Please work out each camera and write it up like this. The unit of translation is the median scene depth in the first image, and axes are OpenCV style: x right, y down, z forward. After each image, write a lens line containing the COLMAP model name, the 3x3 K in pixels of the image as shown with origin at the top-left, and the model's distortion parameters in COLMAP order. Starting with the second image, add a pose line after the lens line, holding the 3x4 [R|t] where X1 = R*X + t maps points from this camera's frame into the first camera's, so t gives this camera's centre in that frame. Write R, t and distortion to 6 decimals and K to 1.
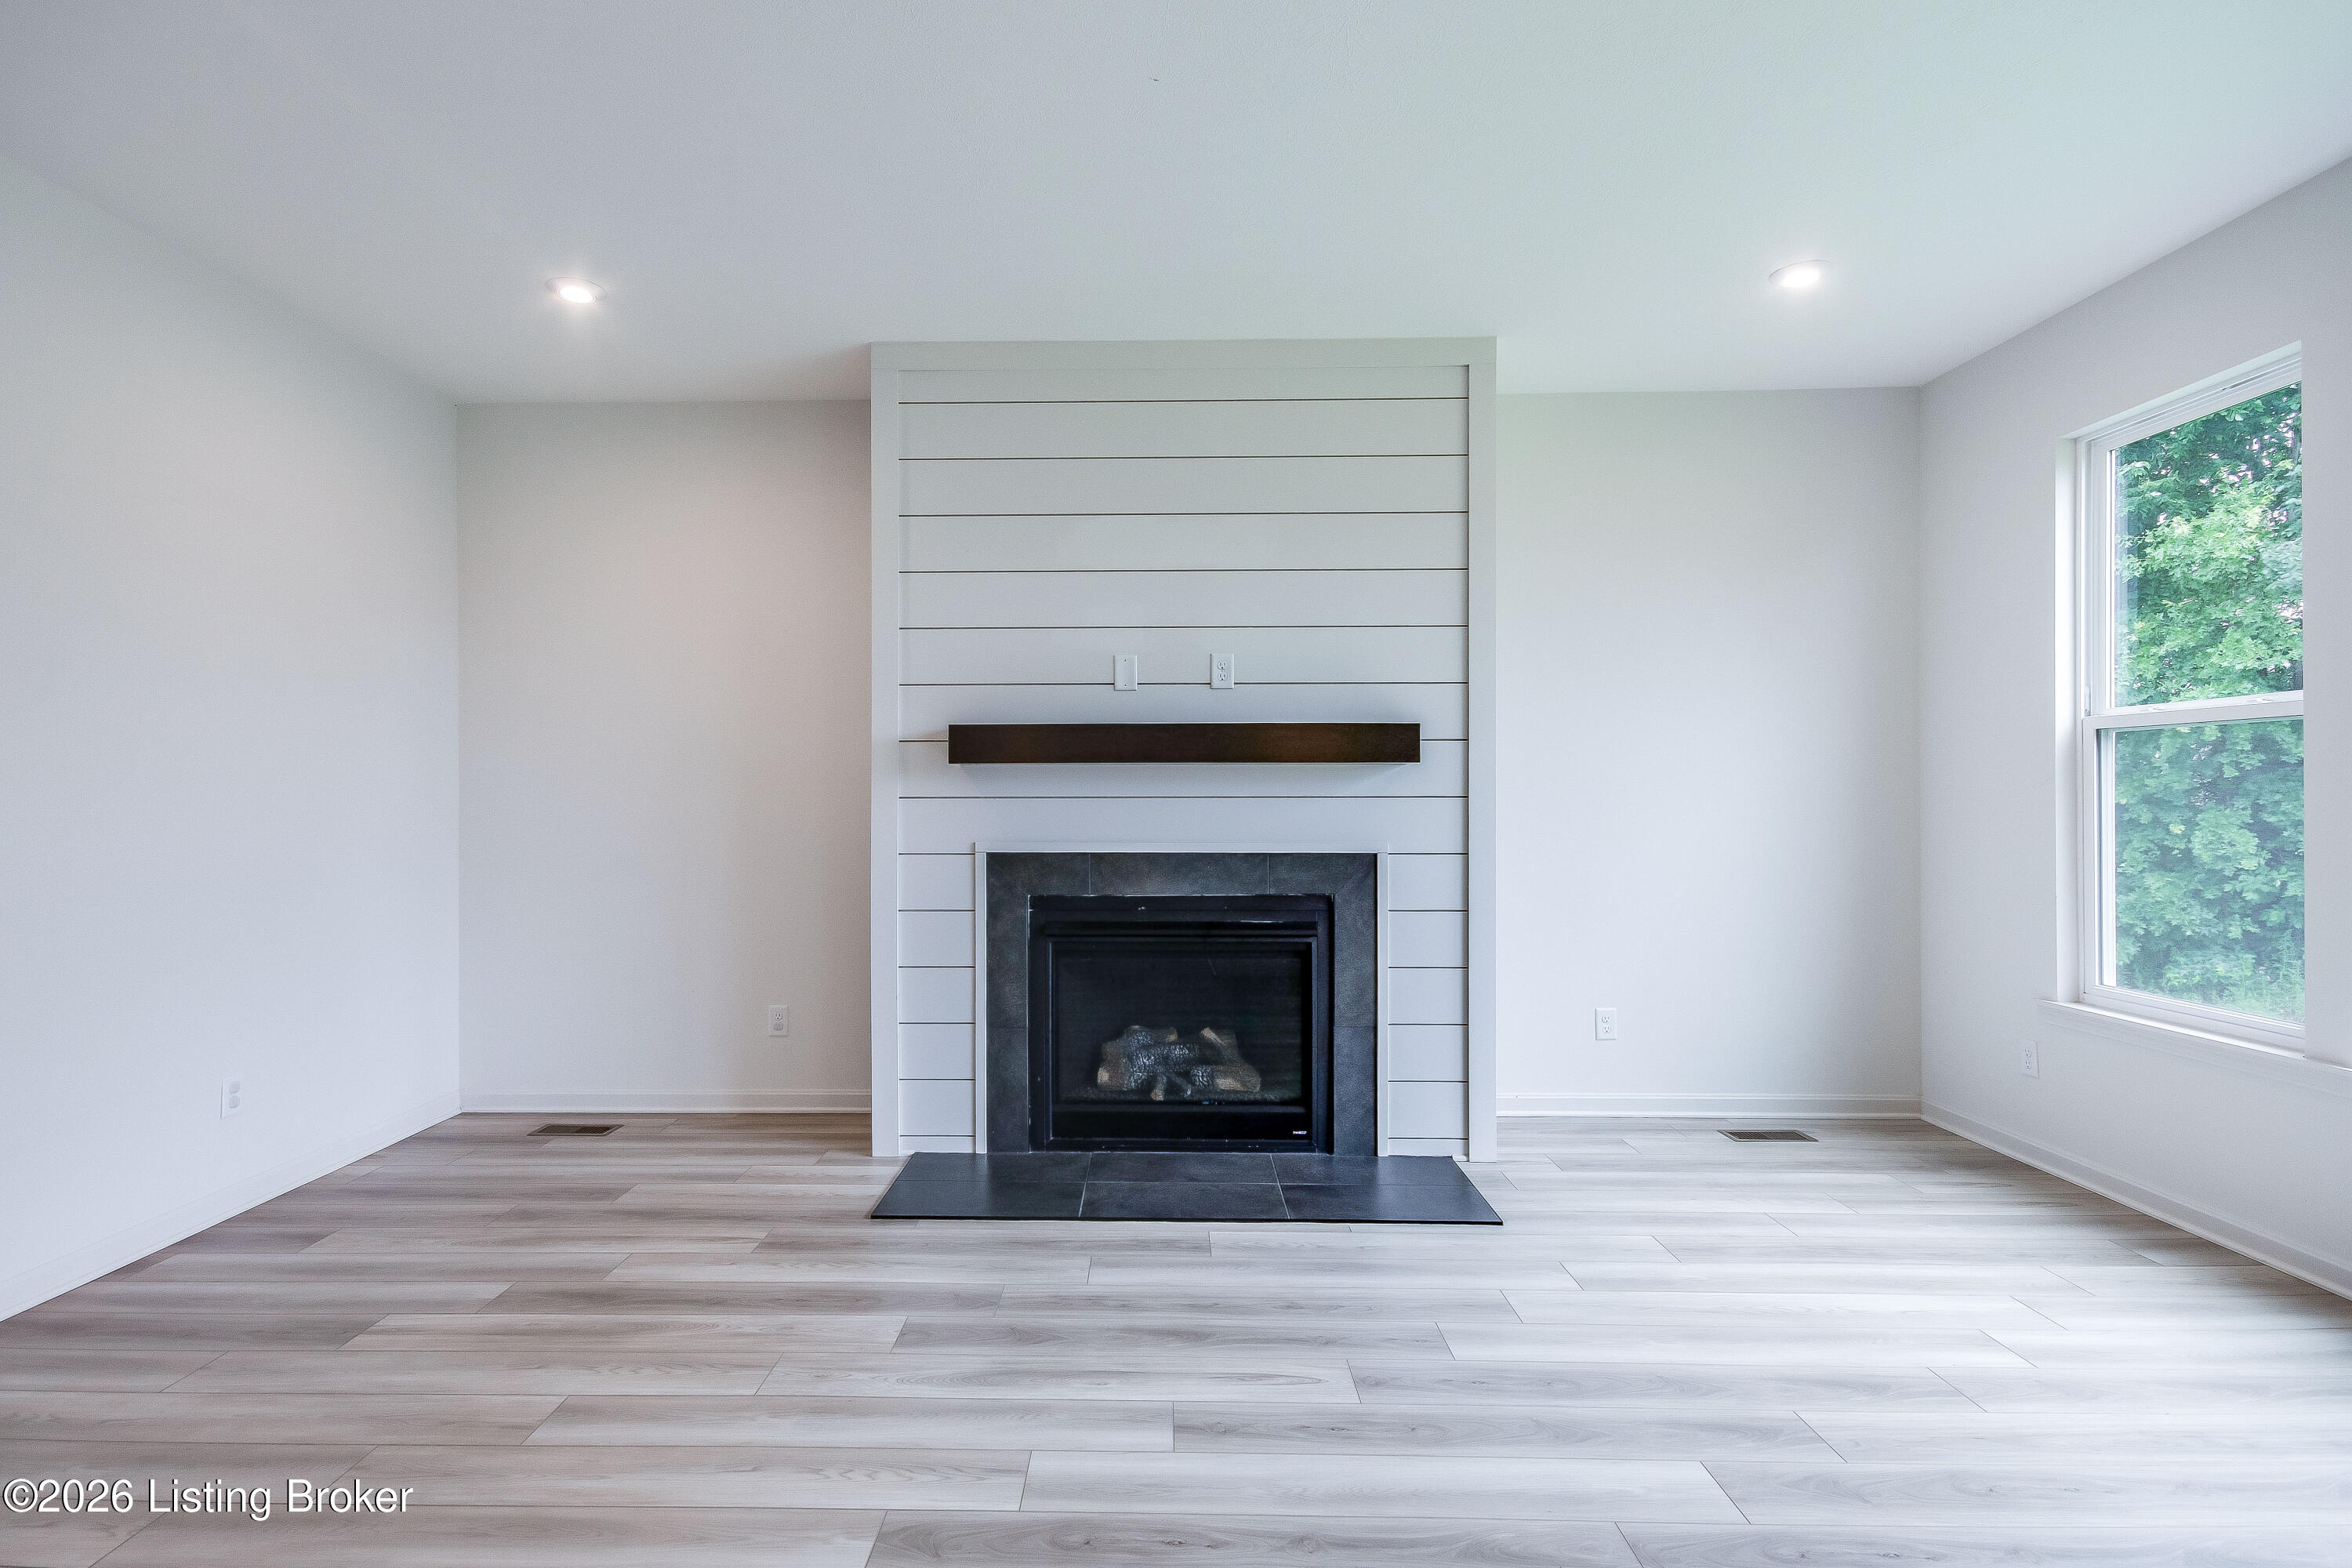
lens RADIAL K [[1125.3, 0, 1164.4], [0, 1125.3, 809.1], [0, 0, 1]] dist [0.008873, 0.000601]
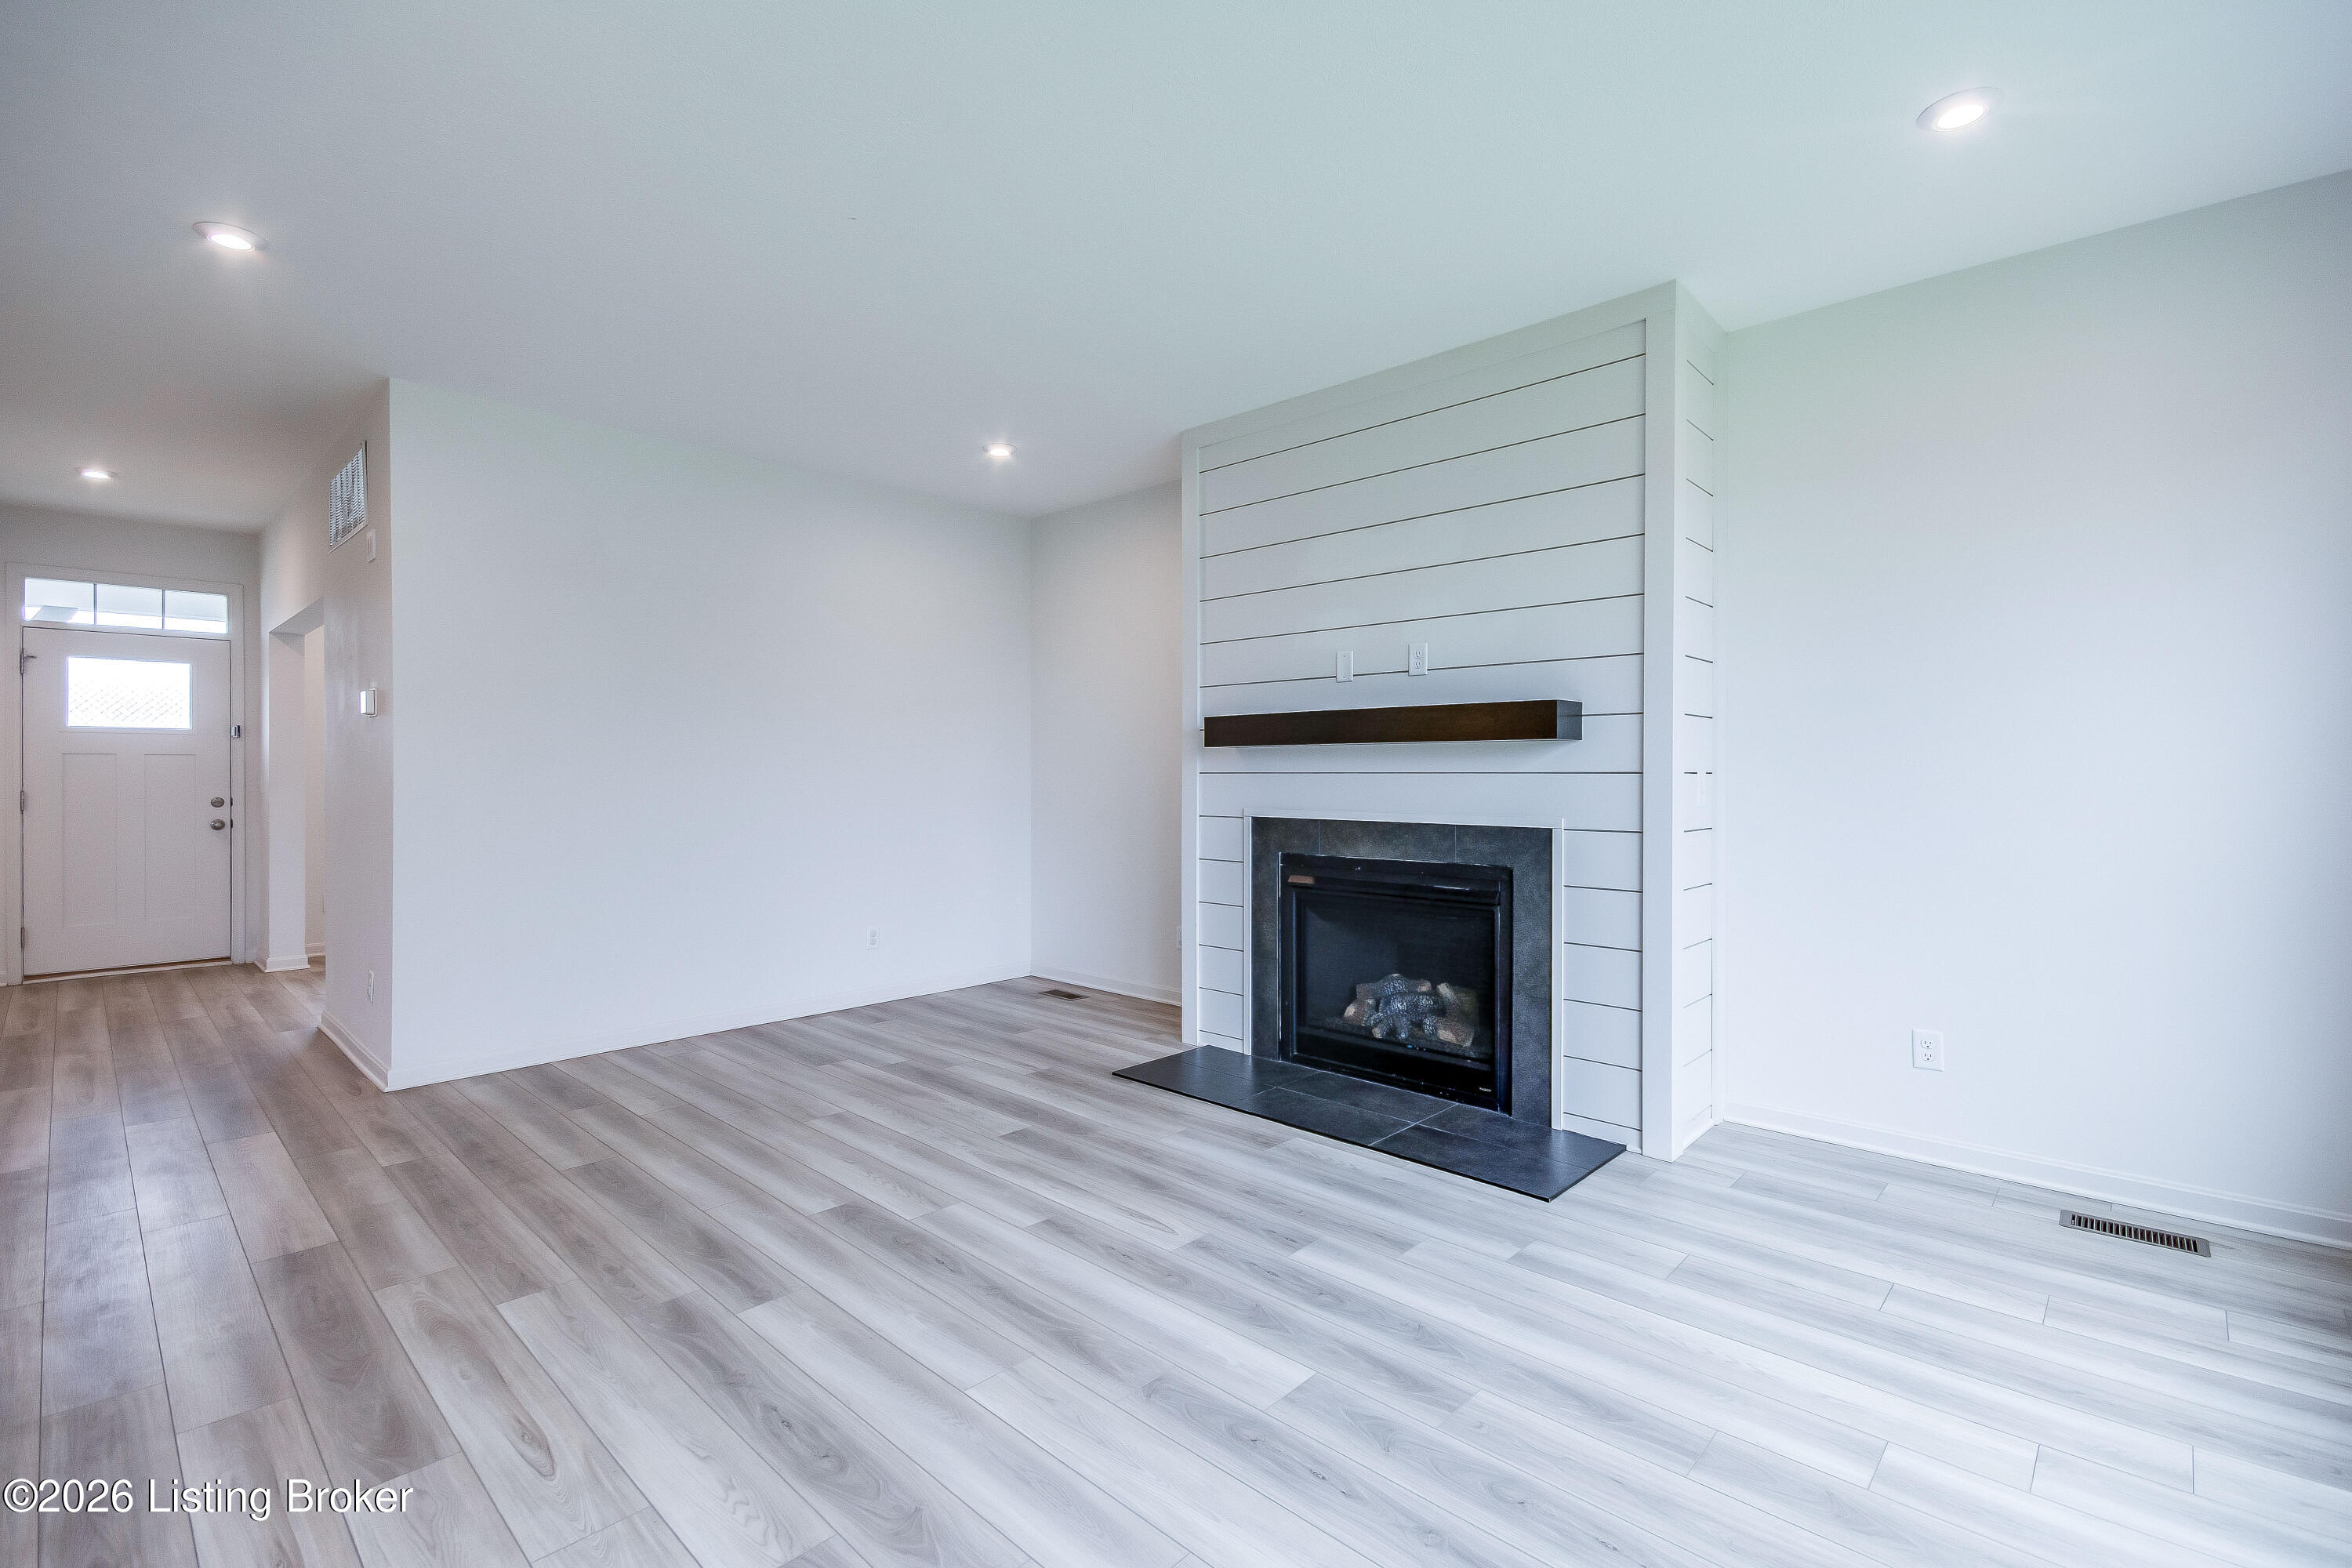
lens RADIAL K [[1048.6, 0, 1178.9], [0, 1048.6, 785.1], [0, 0, 1]] dist [0.008777, 0.000272]
pose [[0.740800, 0.008457, -0.671673, 0.572437], [-0.005382, 0.999963, 0.006655, -0.004169], [0.671704, -0.001315, 0.740818, 0.076660]]
